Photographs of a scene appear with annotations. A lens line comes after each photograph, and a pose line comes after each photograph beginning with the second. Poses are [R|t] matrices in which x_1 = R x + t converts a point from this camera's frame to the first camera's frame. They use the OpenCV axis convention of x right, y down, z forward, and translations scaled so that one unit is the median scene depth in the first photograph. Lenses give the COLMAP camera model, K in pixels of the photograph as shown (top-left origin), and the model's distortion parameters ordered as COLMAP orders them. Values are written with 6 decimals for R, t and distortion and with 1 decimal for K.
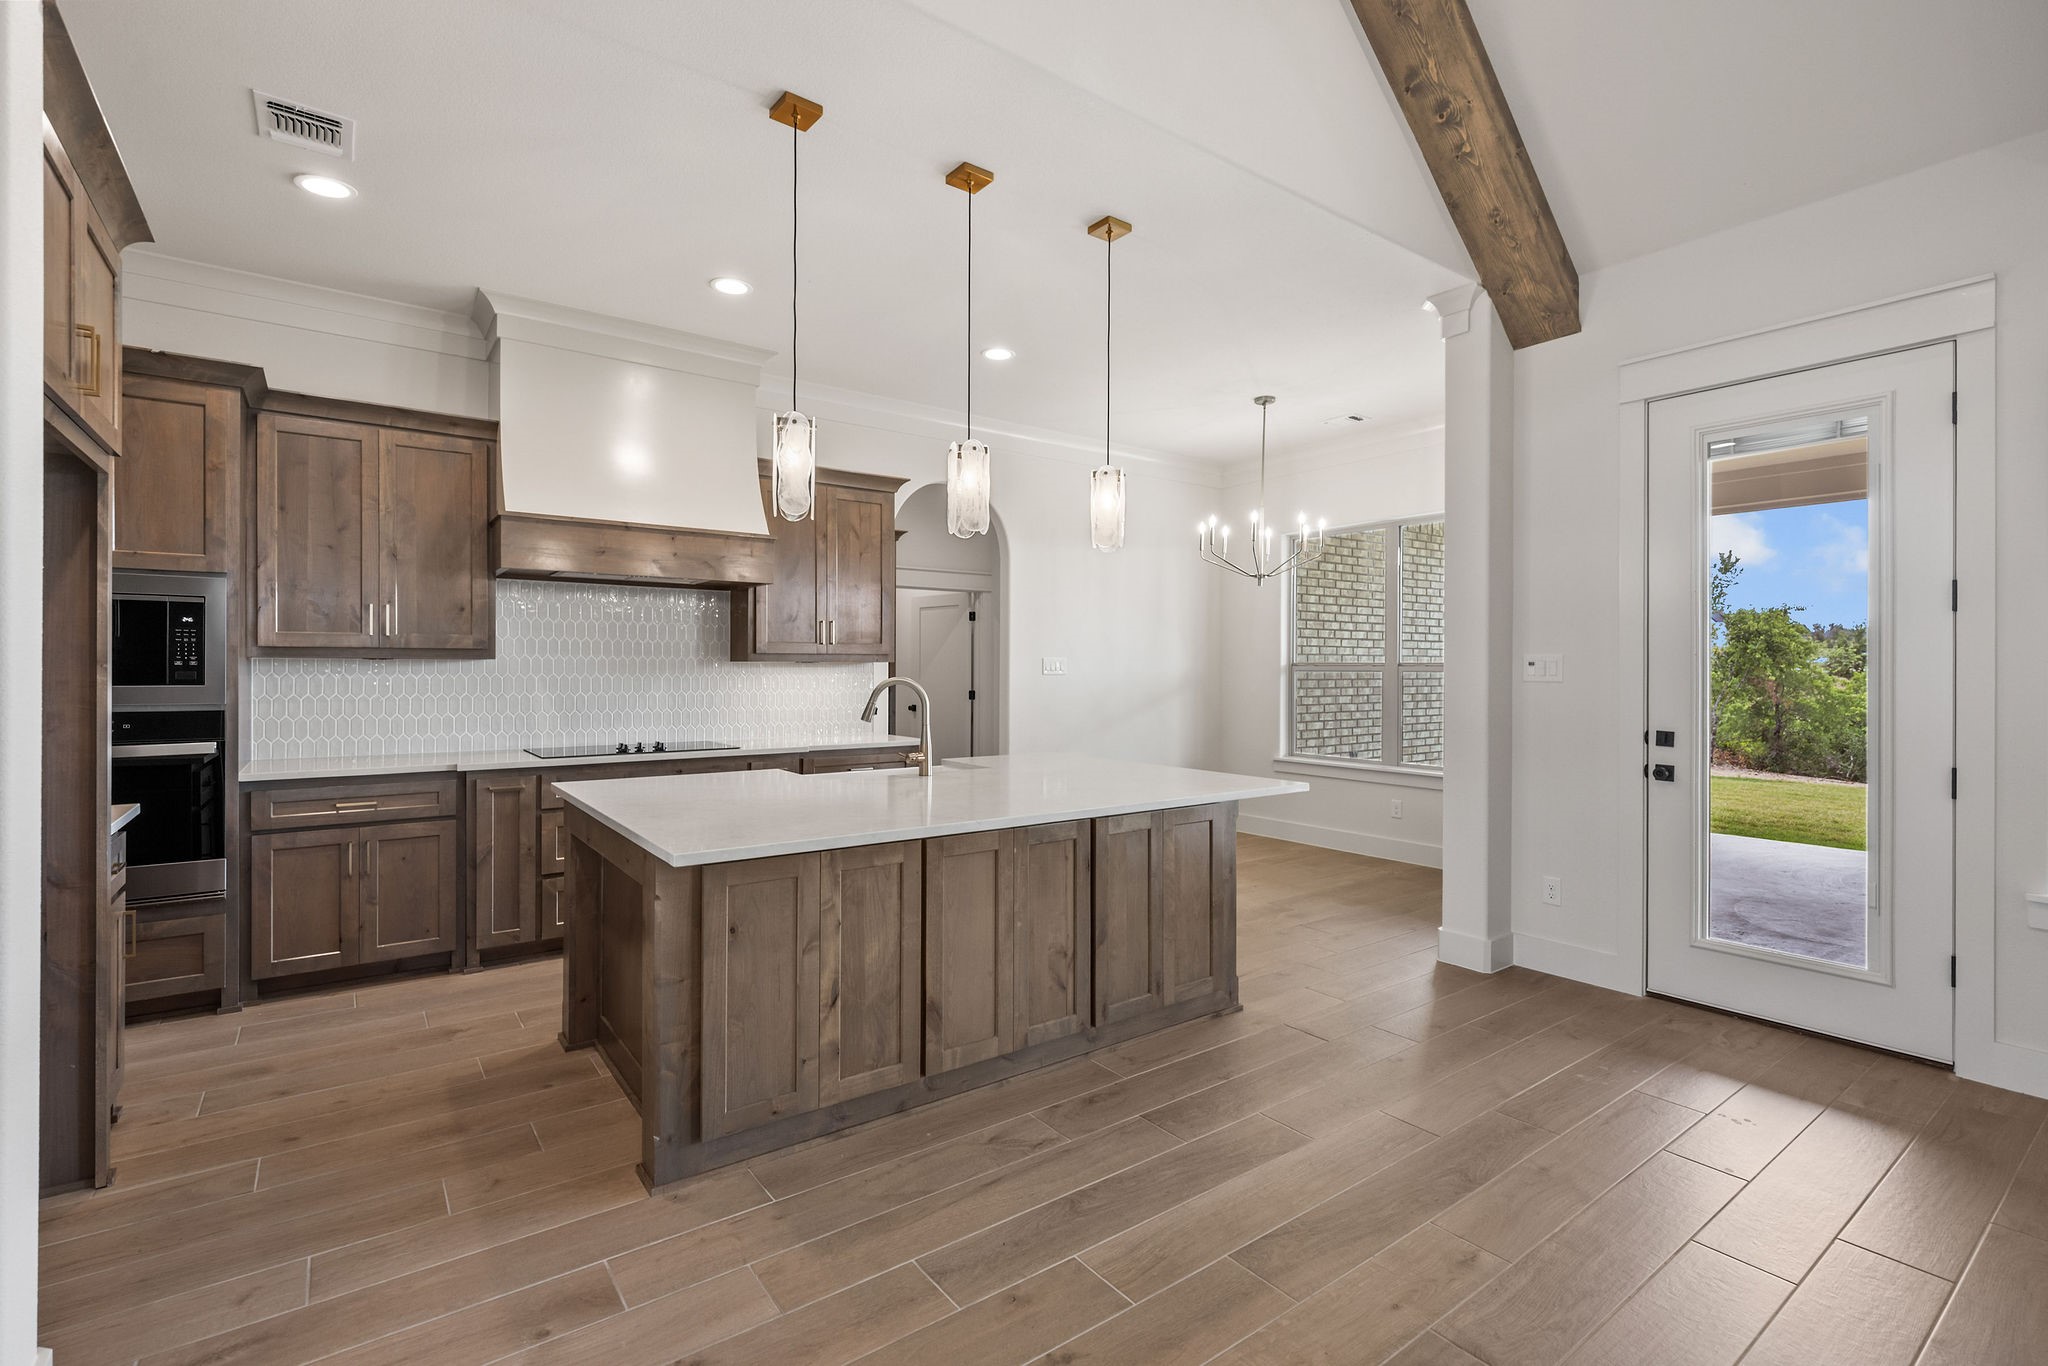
lens RADIAL K [[928.1, 0, 1024.2], [0, 928.1, 671.1], [0, 0, 1]] dist [-0.000564, 0.000043]
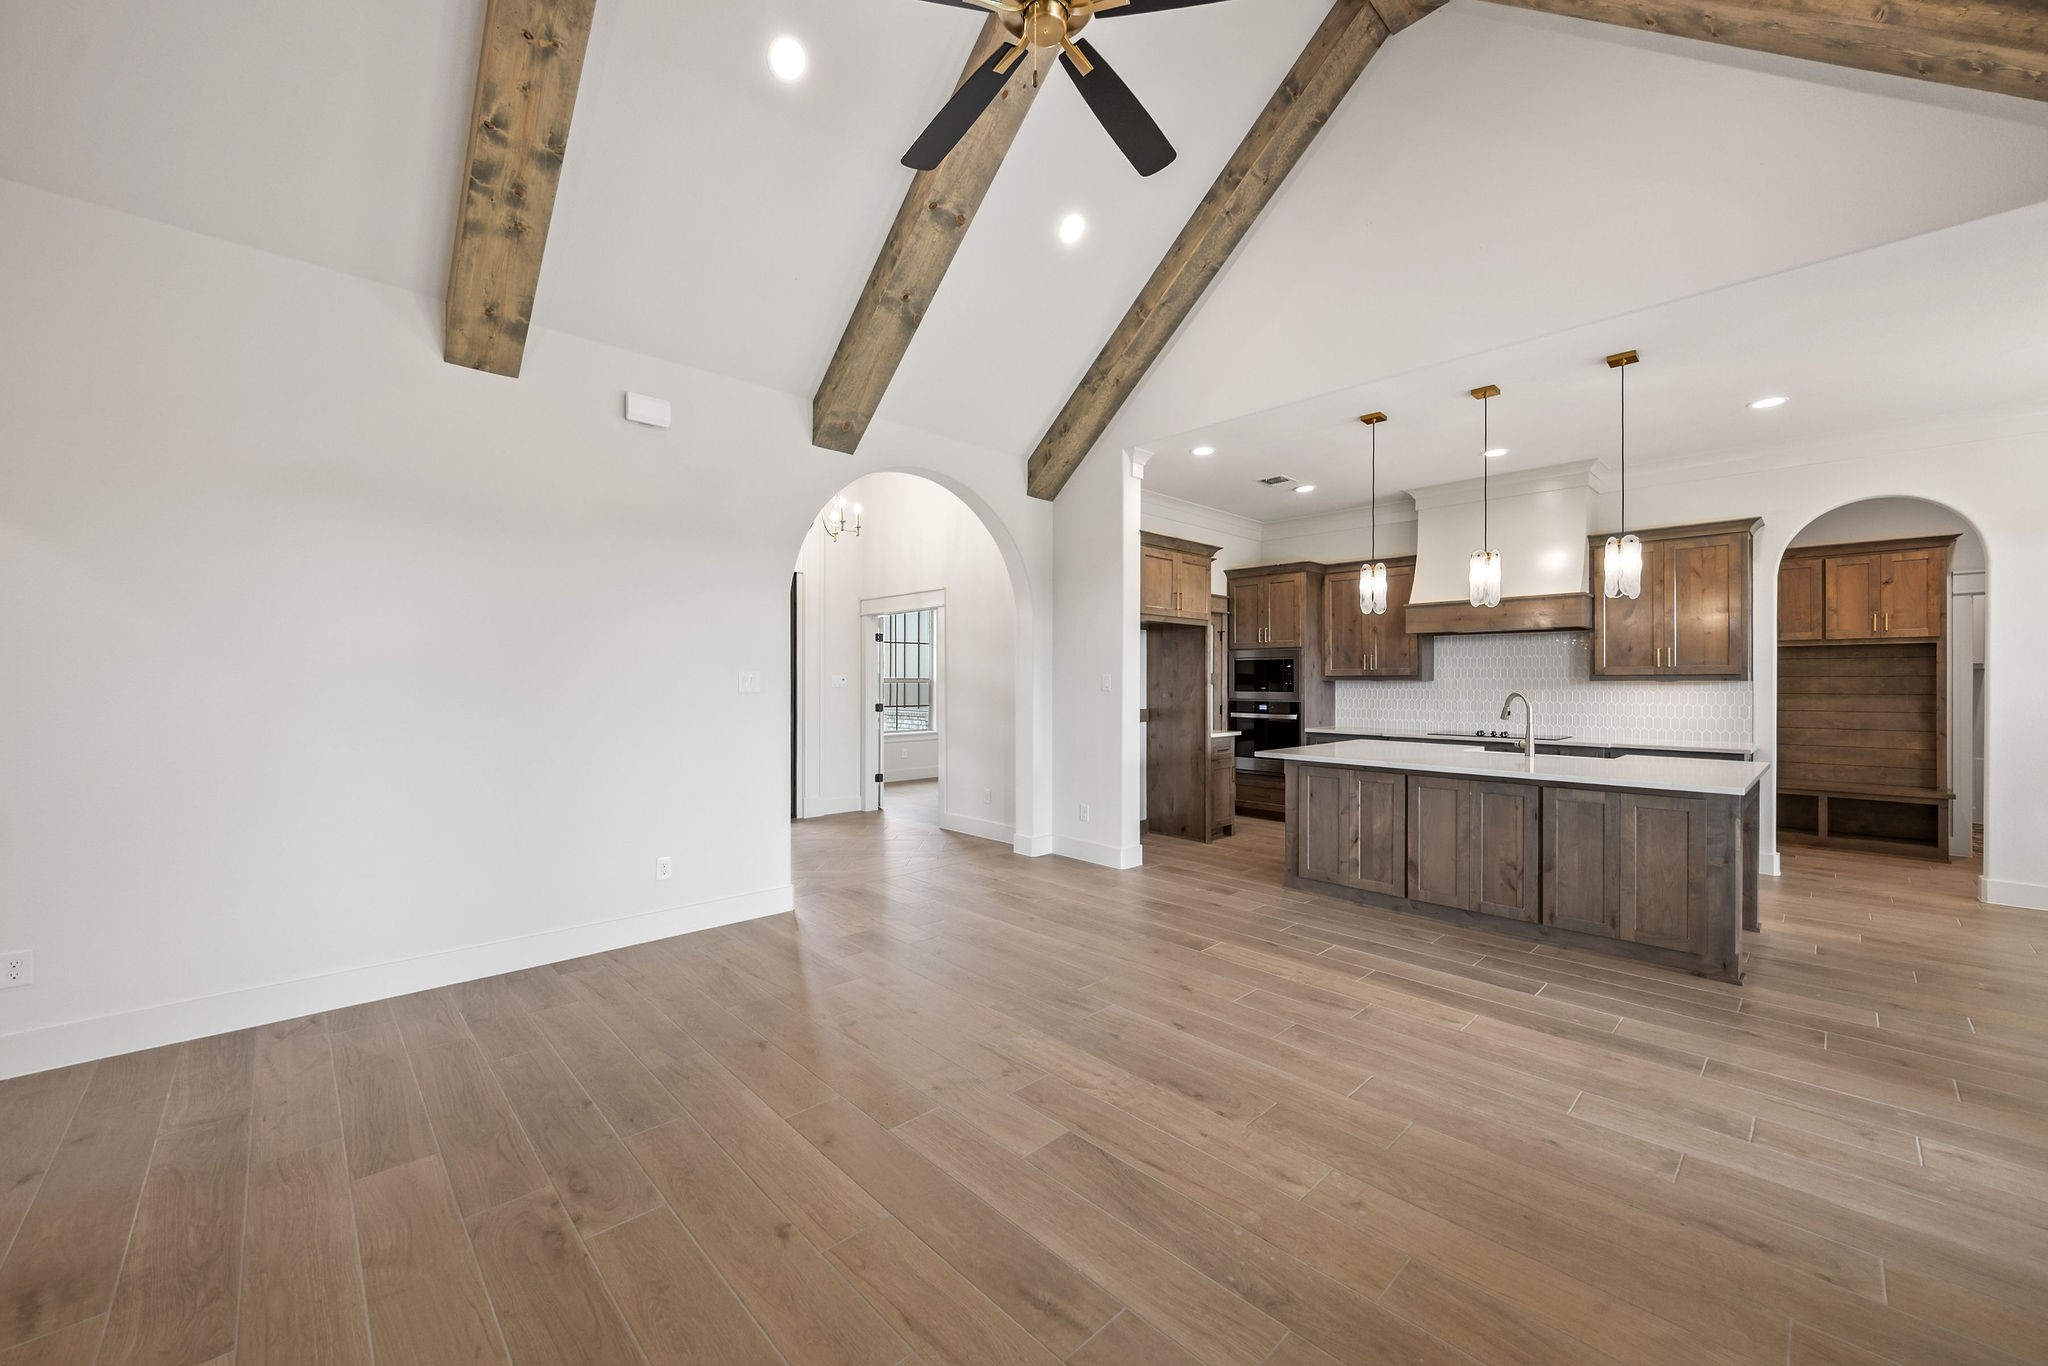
lens RADIAL K [[792.6, 0, 1000.8], [0, 792.6, 681.8], [0, 0, 1]] dist [-0.001641, -0.000327]
pose [[0.102655, -0.001921, -0.994715, 1.162747], [-0.003575, 0.999991, -0.002300, -0.004957], [0.994711, 0.003792, 0.102647, -0.010958]]
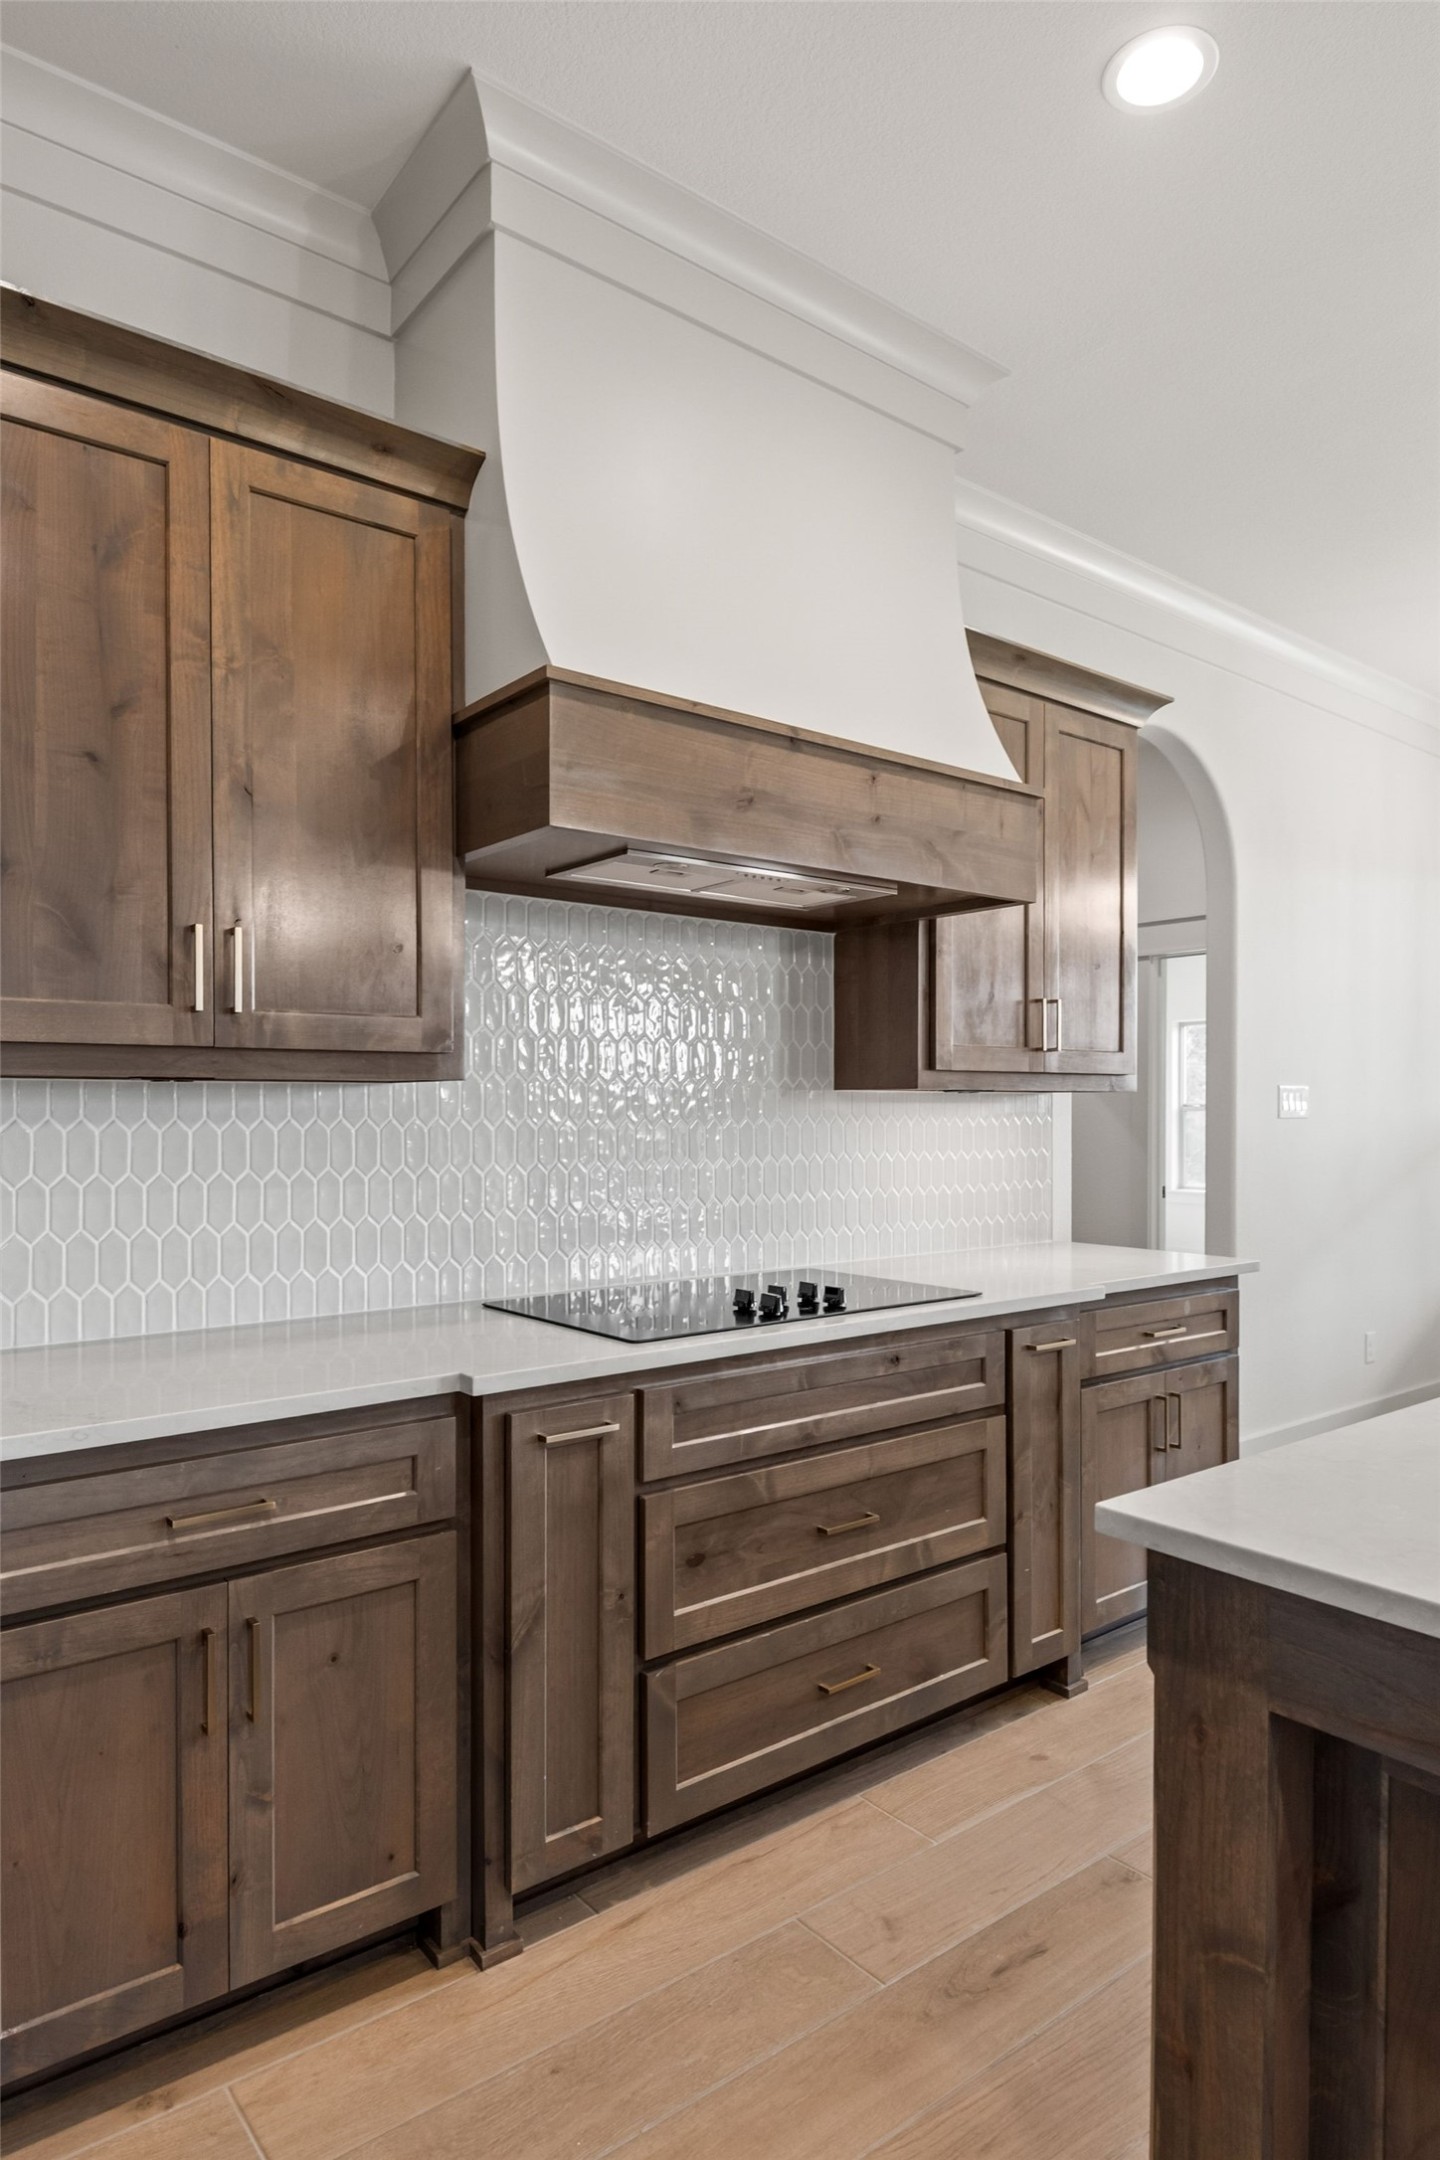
lens RADIAL K [[1266.0, 0, 719.3], [0, 1266.0, 1118.5], [0, 0, 1]] dist [-0.004608, -0.002054]
pose [[0.999516, -0.005707, 0.030566, -0.599853], [0.005600, 0.999978, 0.003596, 0.002230], [-0.030586, -0.003423, 0.999526, 0.588759]]
